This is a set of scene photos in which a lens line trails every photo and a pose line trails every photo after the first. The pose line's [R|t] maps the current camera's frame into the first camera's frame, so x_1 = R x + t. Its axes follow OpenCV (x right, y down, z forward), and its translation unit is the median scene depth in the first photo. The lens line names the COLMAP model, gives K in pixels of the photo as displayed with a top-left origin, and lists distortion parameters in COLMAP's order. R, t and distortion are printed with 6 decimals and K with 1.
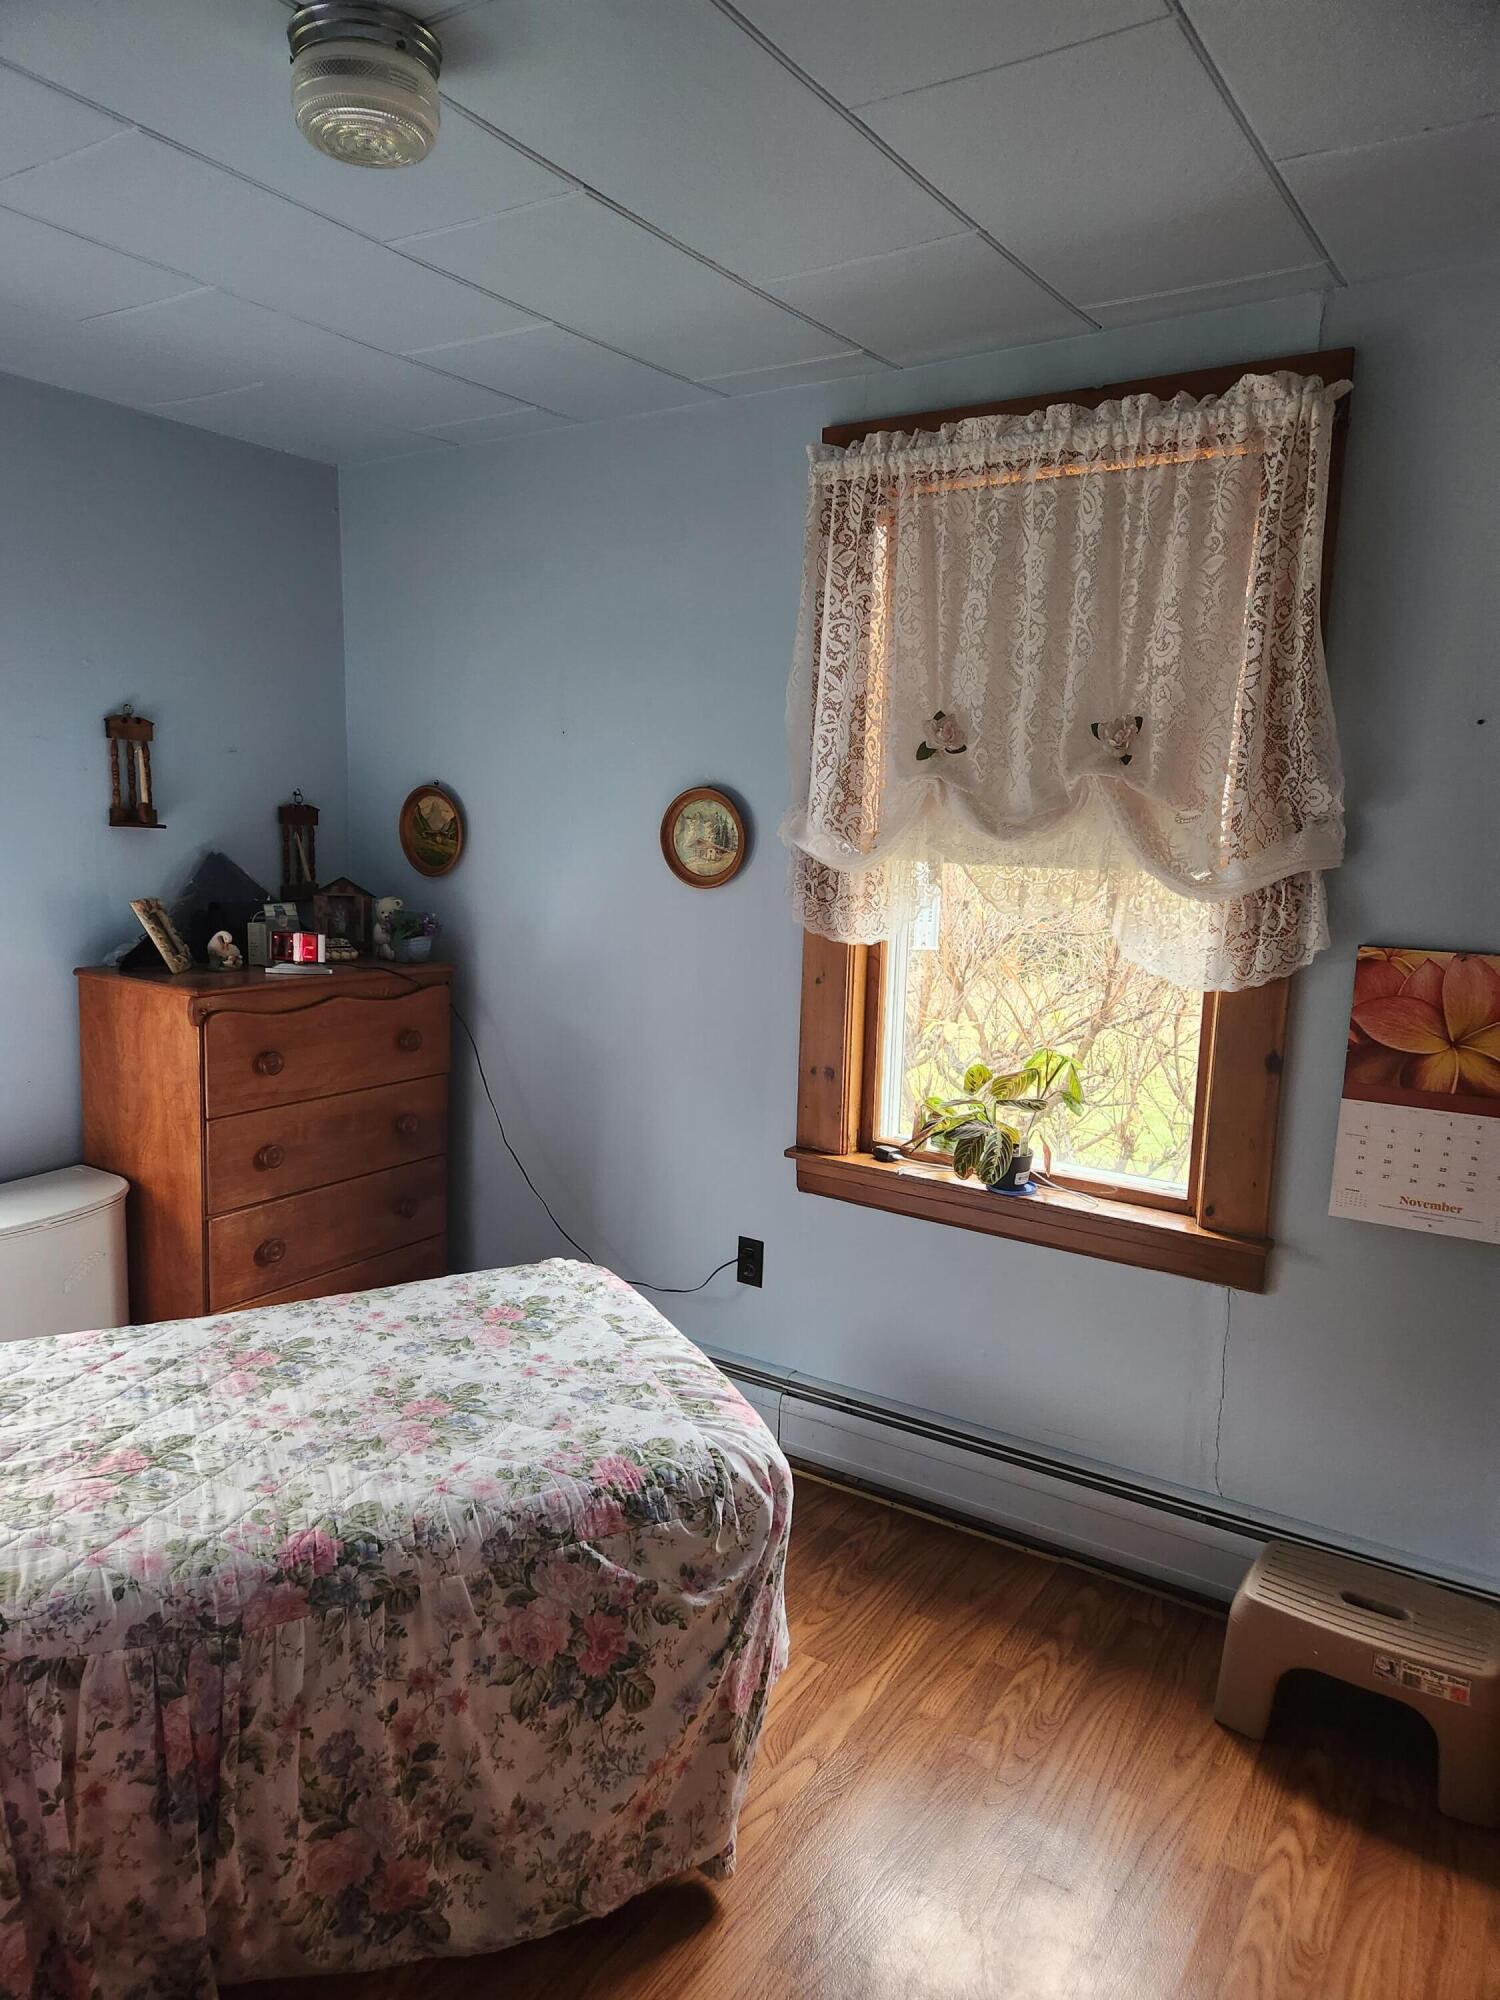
lens RADIAL K [[1338.0, 0, 713.5], [0, 1338.0, 1014.7], [0, 0, 1]] dist [0.082704, -0.070653]
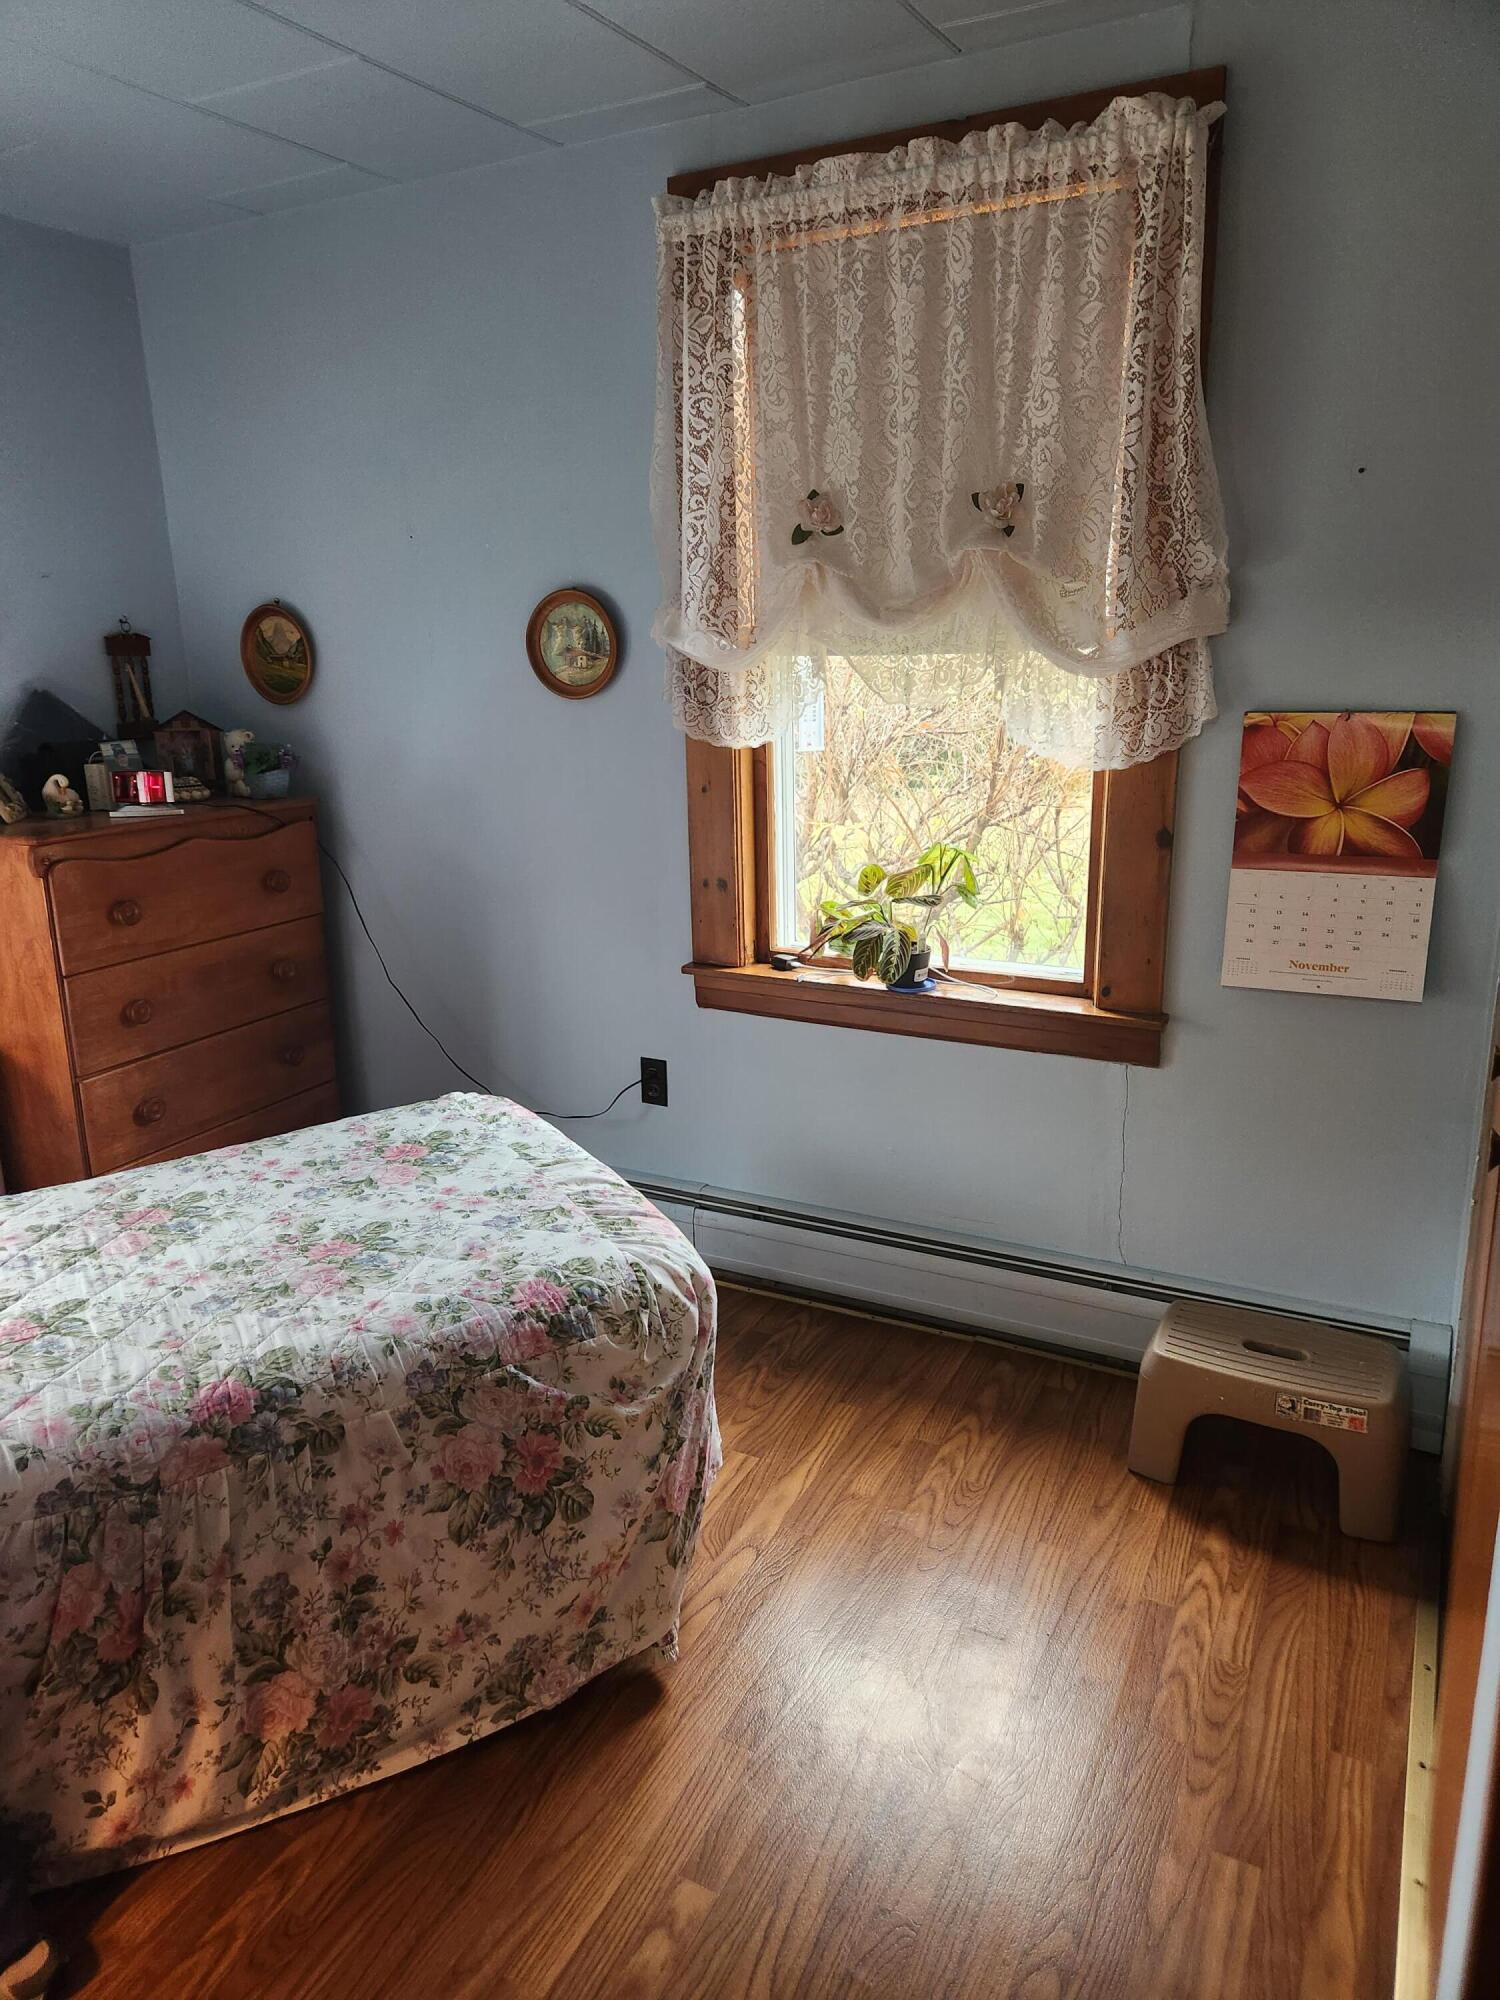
lens RADIAL K [[1341.4, 0, 708.8], [0, 1341.4, 990.0], [0, 0, 1]] dist [0.080159, -0.077170]
pose [[0.994020, -0.075200, 0.079177, -0.007212], [0.066435, 0.991924, 0.108047, 0.016837], [-0.086662, -0.102140, 0.990988, 0.031989]]
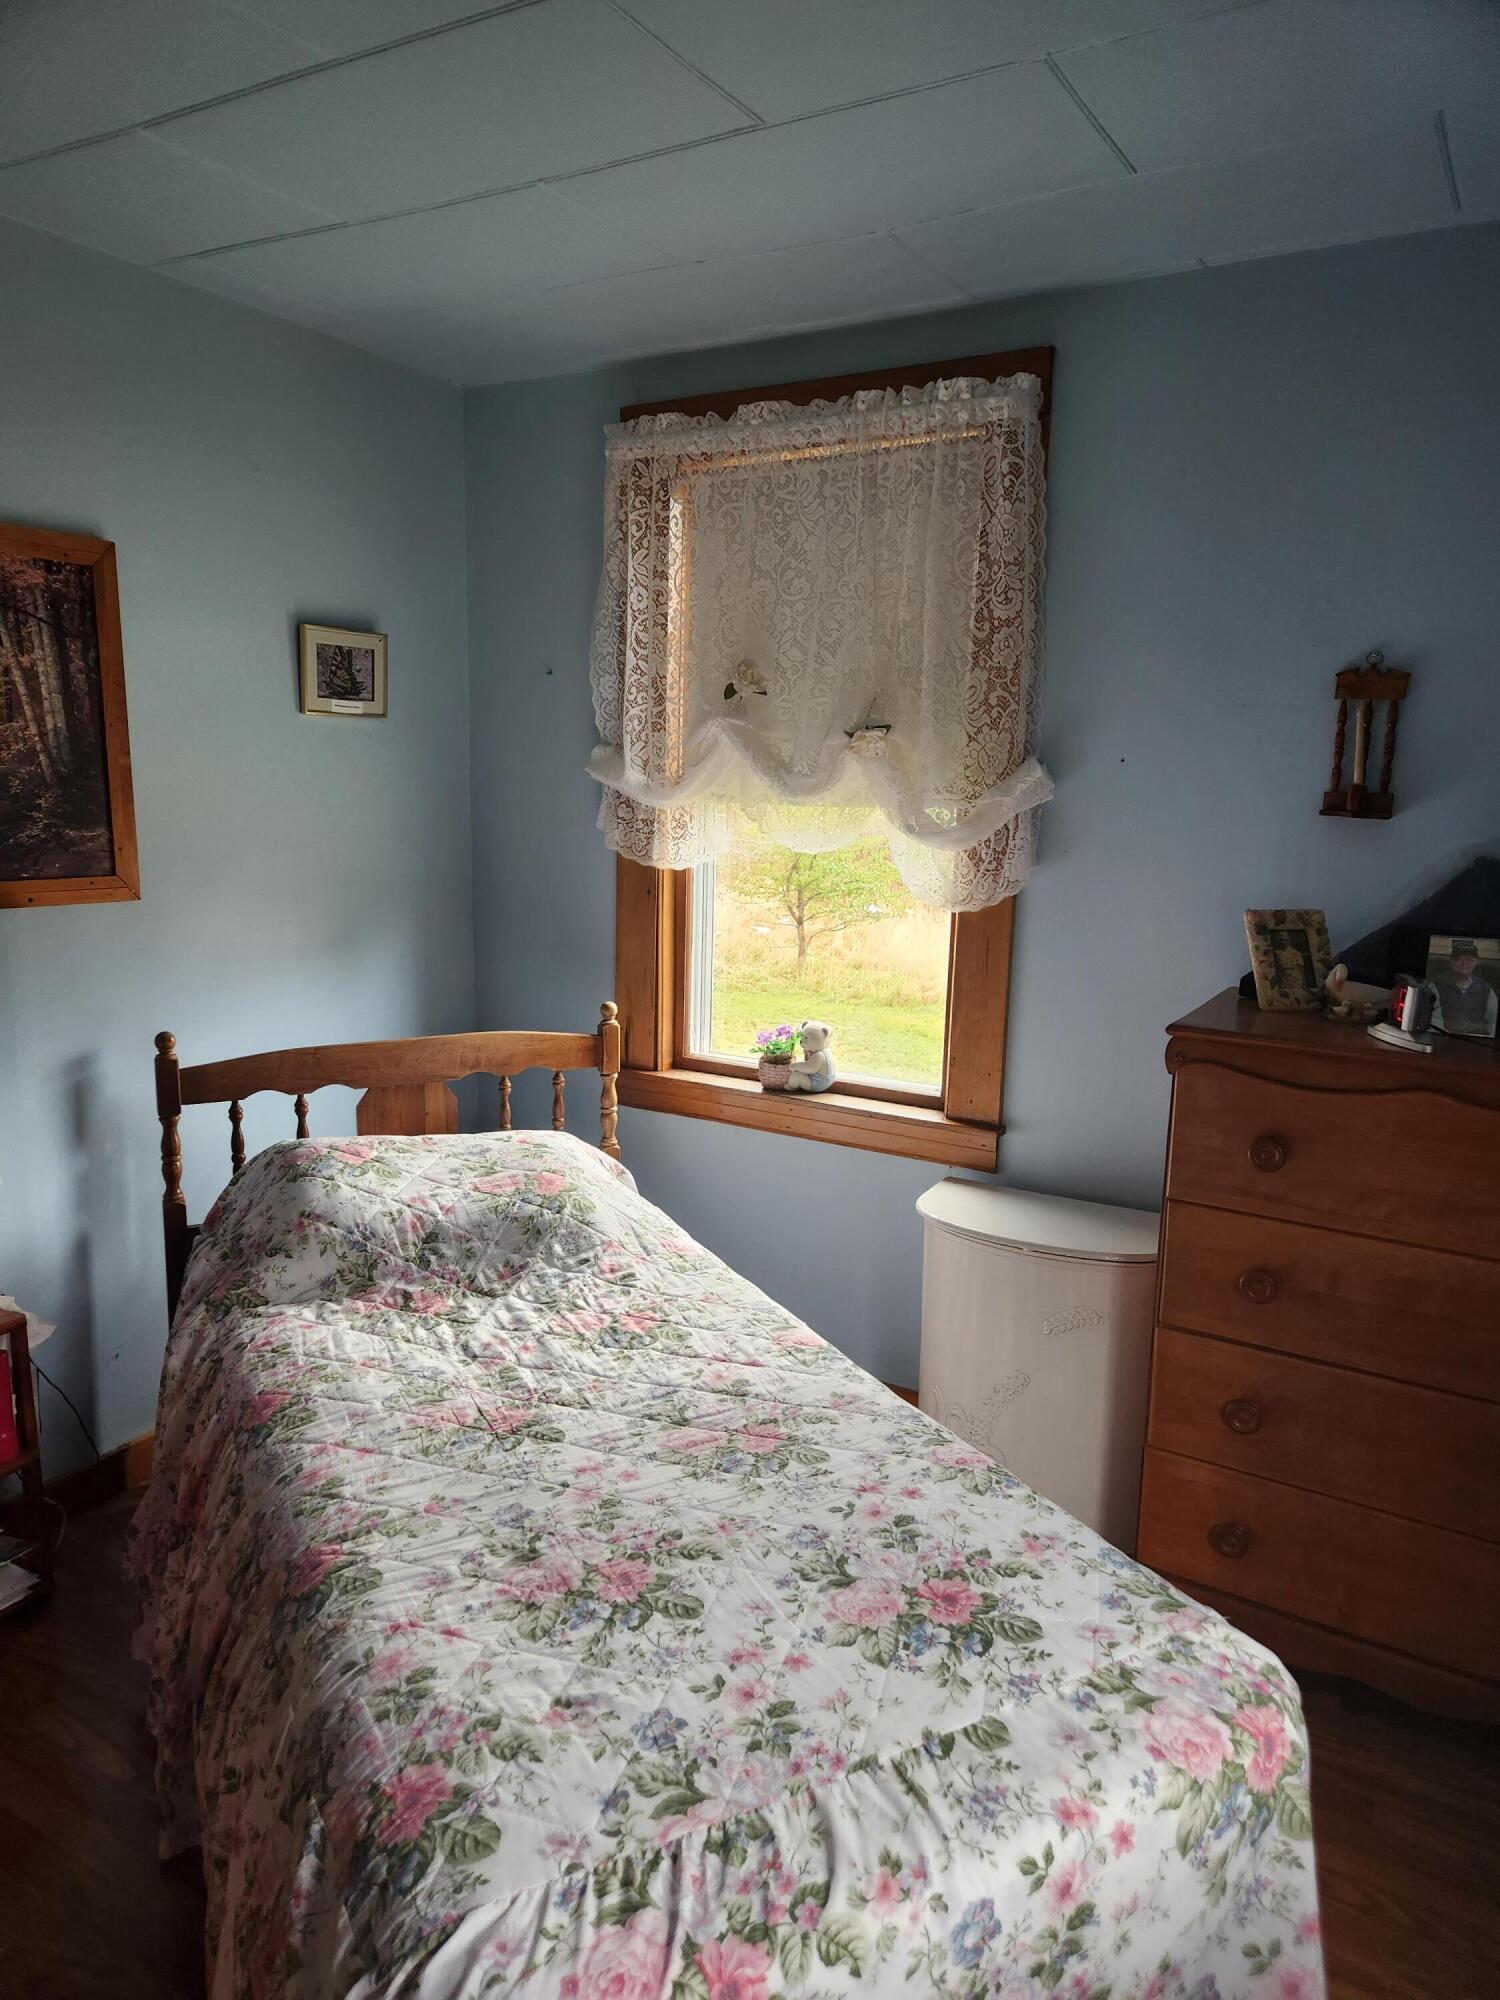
lens RADIAL K [[1333.6, 0, 750.0], [0, 1333.6, 1000.0], [0, 0, 1]] dist [0.078227, -0.063808]
pose [[0.056185, 0.147237, -0.987504, 0.397109], [-0.173822, 0.975404, 0.135544, -0.107134], [0.983173, 0.164034, 0.080396, 0.812943]]
